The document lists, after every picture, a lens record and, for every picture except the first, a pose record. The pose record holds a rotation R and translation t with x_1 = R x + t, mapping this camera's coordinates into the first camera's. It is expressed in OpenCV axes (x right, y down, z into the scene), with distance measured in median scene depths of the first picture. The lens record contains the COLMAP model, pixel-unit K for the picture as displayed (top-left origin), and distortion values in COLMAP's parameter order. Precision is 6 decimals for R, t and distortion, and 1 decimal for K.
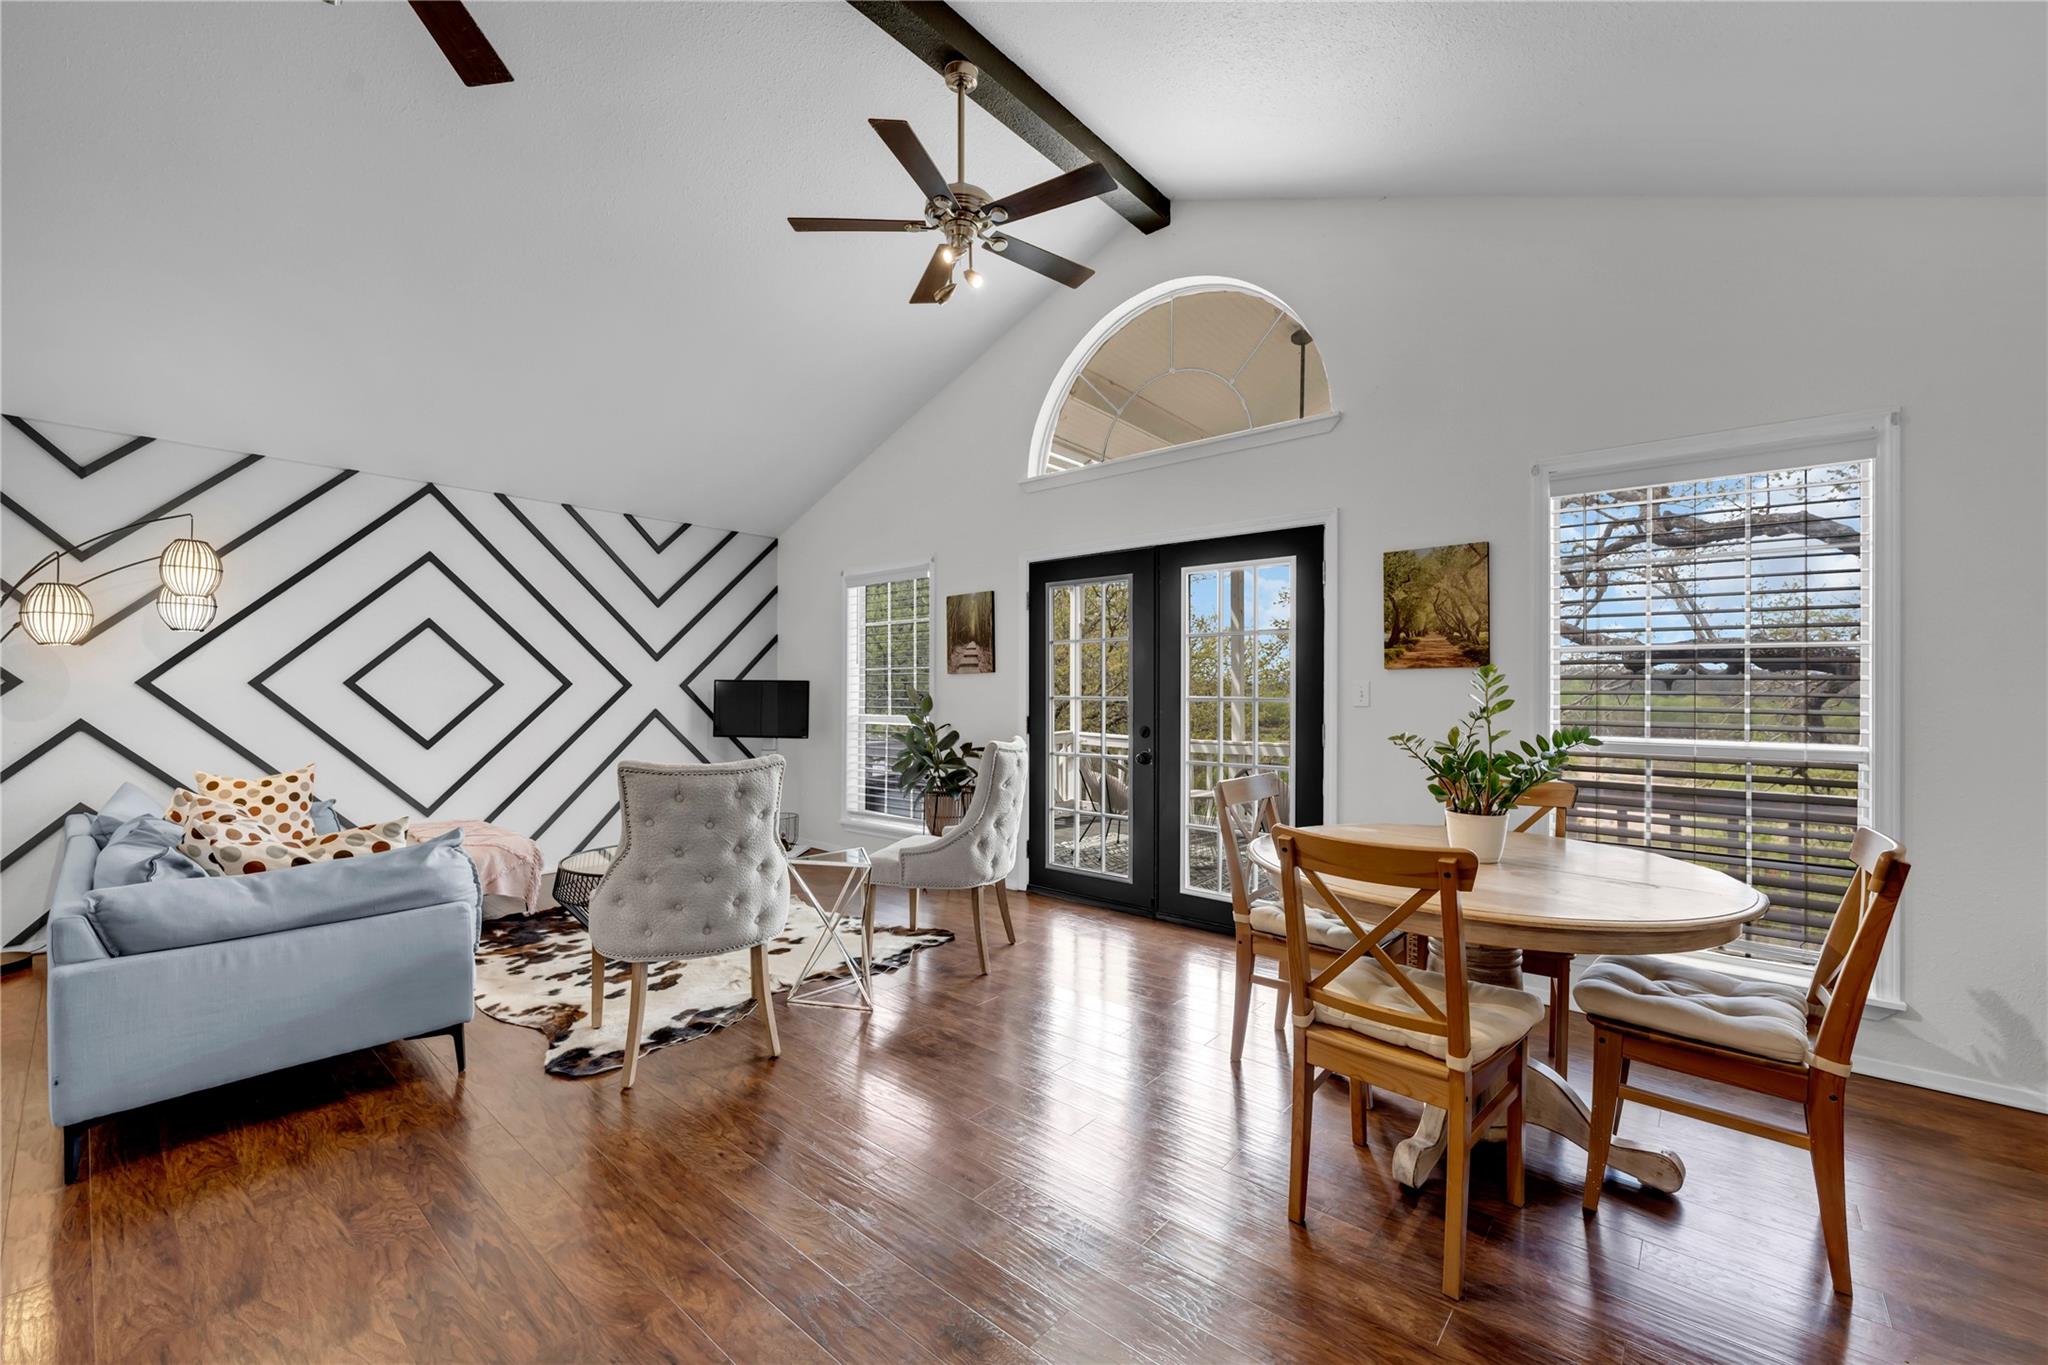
lens RADIAL K [[821.1, 0, 1018.5], [0, 821.1, 692.7], [0, 0, 1]] dist [-0.002103, -0.000062]
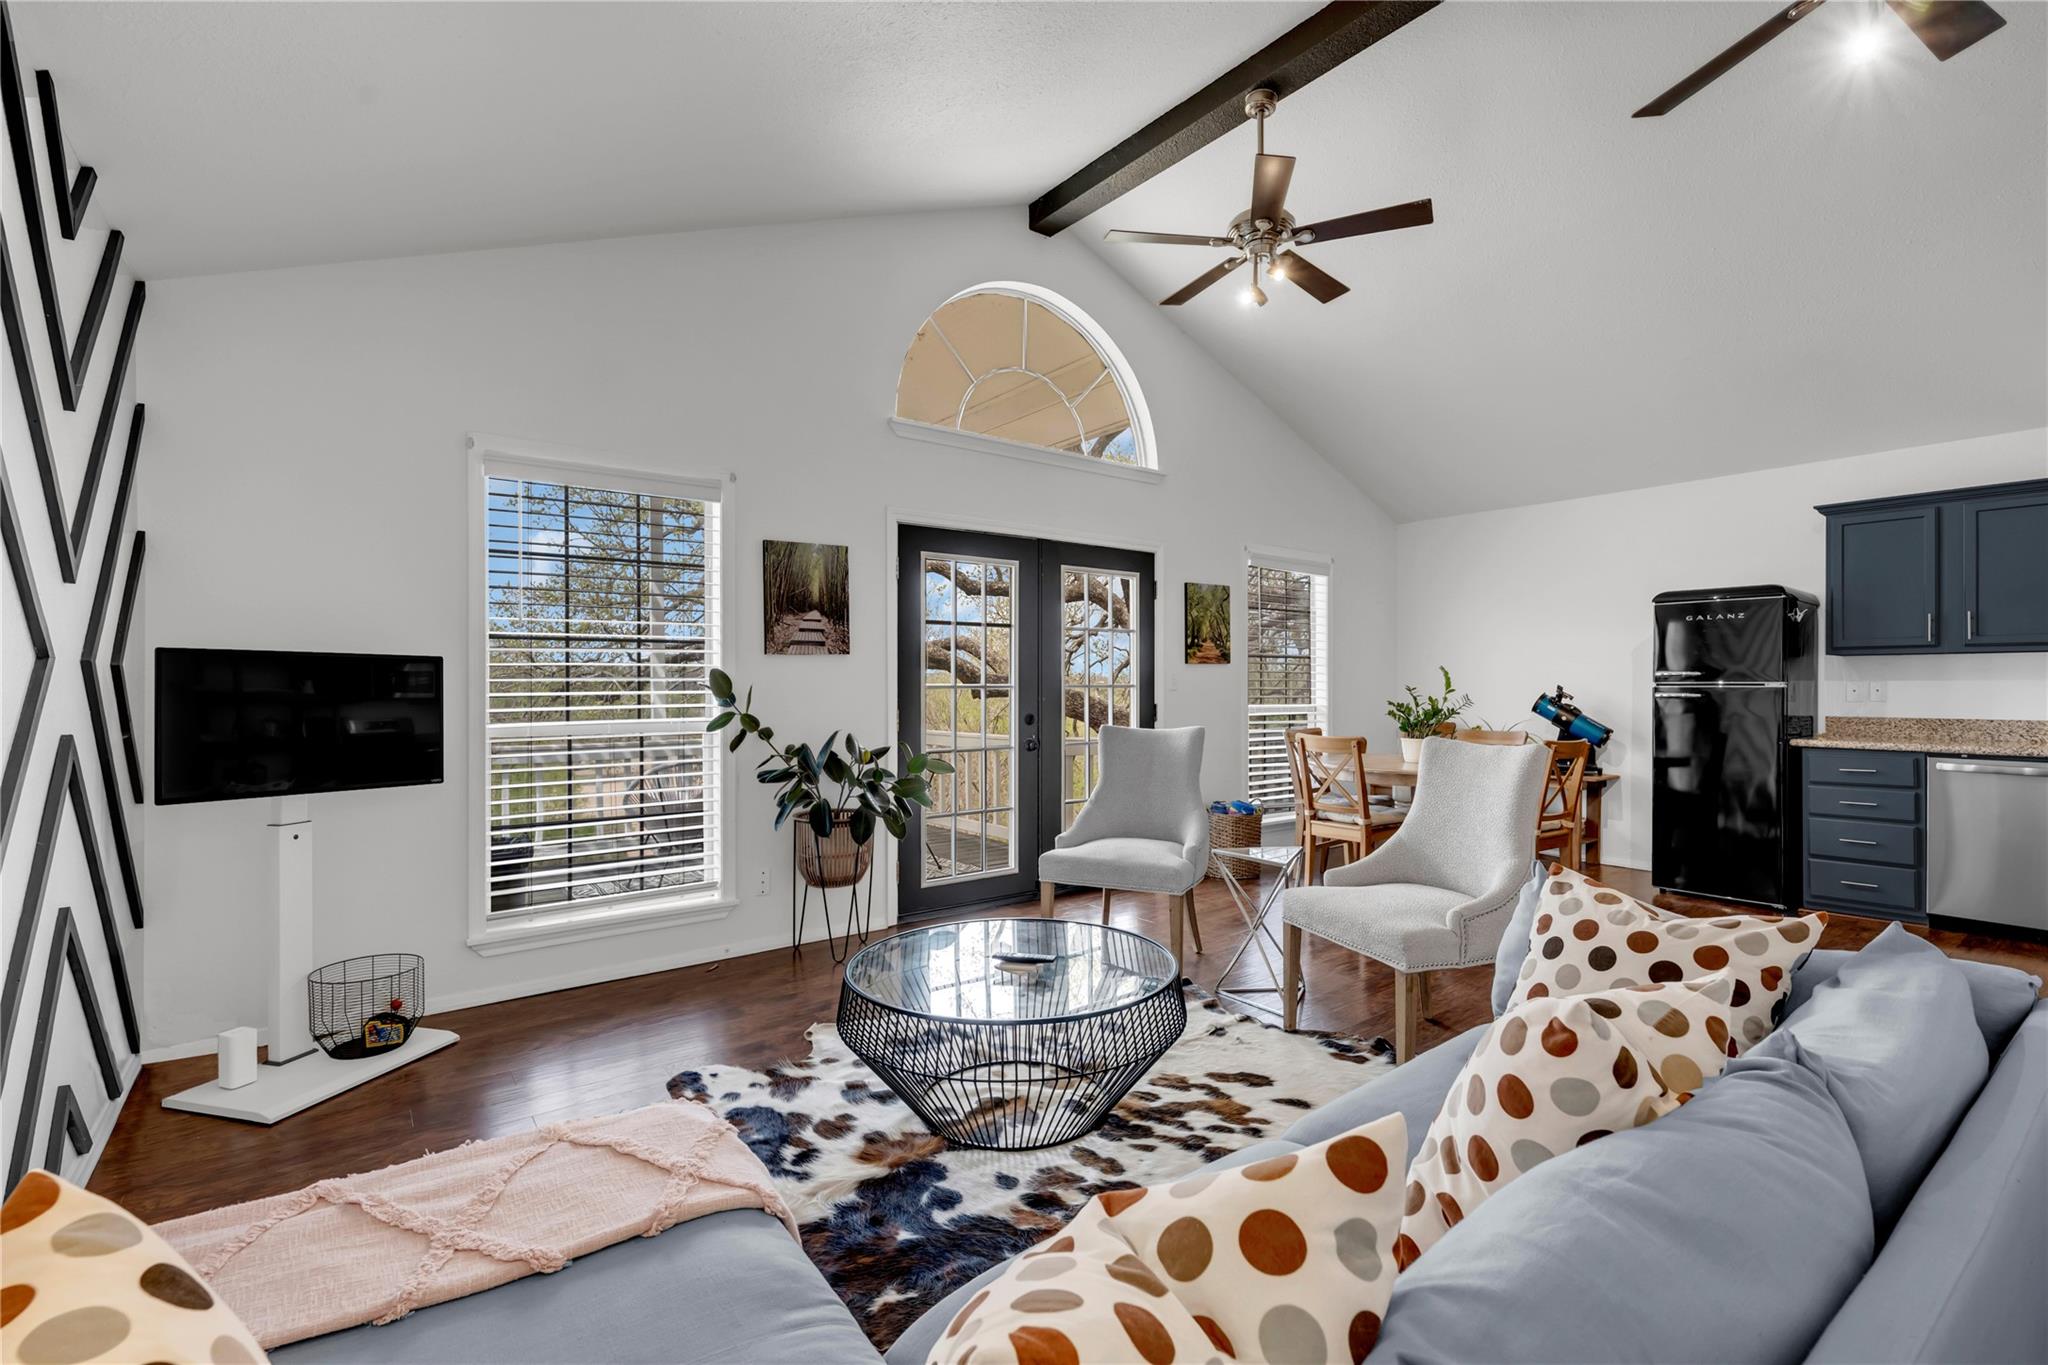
lens RADIAL K [[924.5, 0, 1024.0], [0, 924.5, 682.5], [0, 0, 1]] dist [-0.000953, 0.000528]
pose [[0.199420, -0.002076, 0.979912, -0.995528], [0.004093, 0.999991, 0.001286, 0.000440], [-0.979906, 0.003755, 0.199427, 0.804122]]
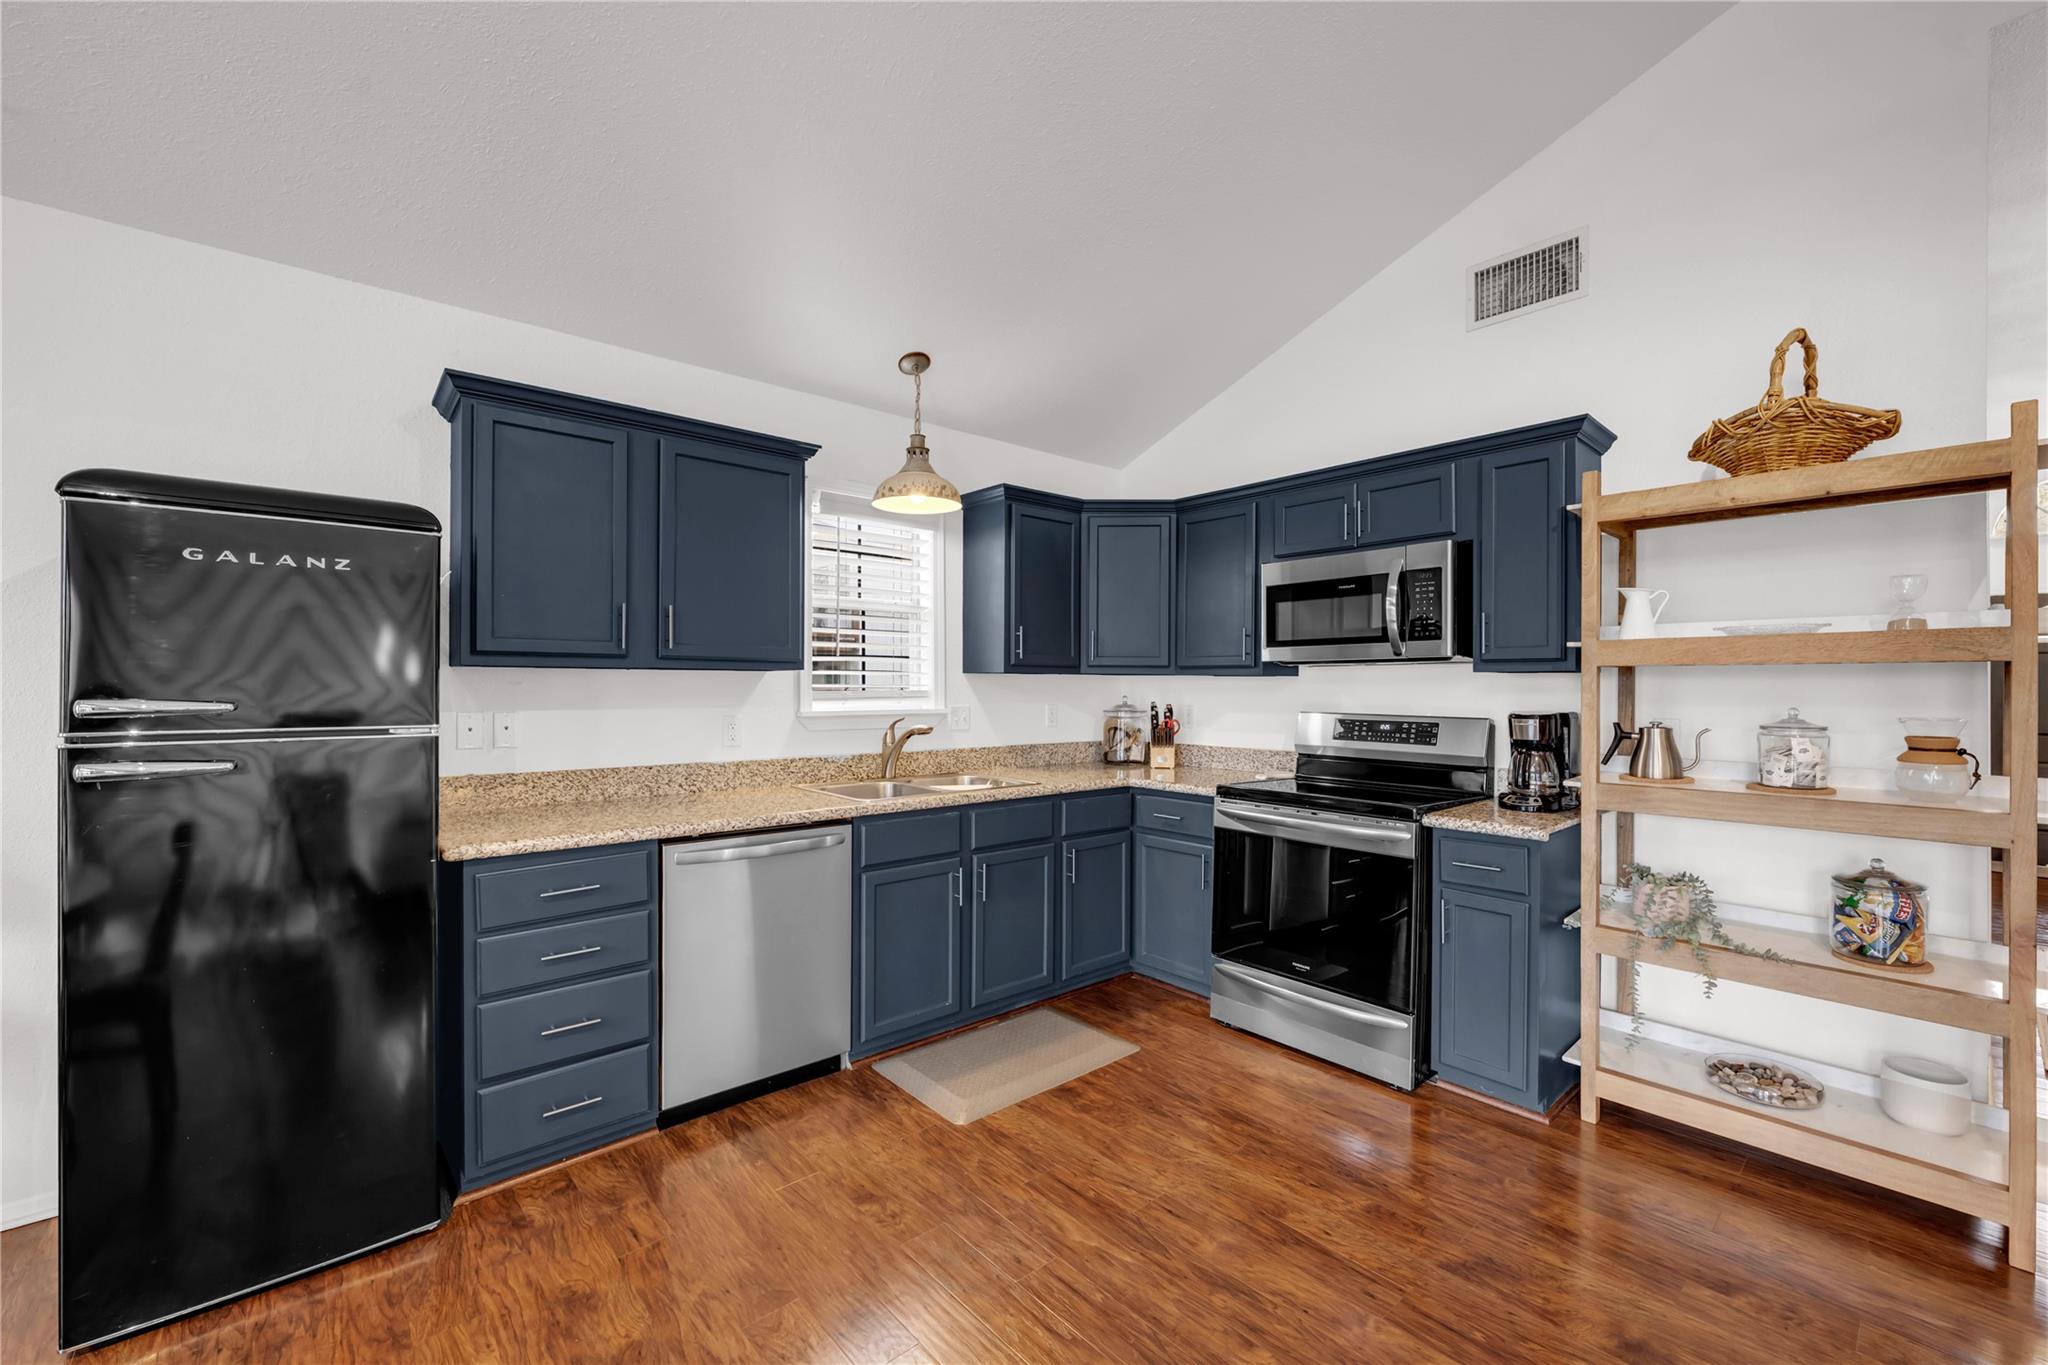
lens RADIAL K [[833.6, 0, 1024.0], [0, 833.6, 682.5], [0, 0, 1]] dist [-0.003700, -0.000022]
pose [[-0.989484, -0.009806, 0.144311, -0.089177], [-0.009471, 0.999951, 0.003006, -0.022478], [-0.144334, 0.001608, -0.989528, 0.528137]]
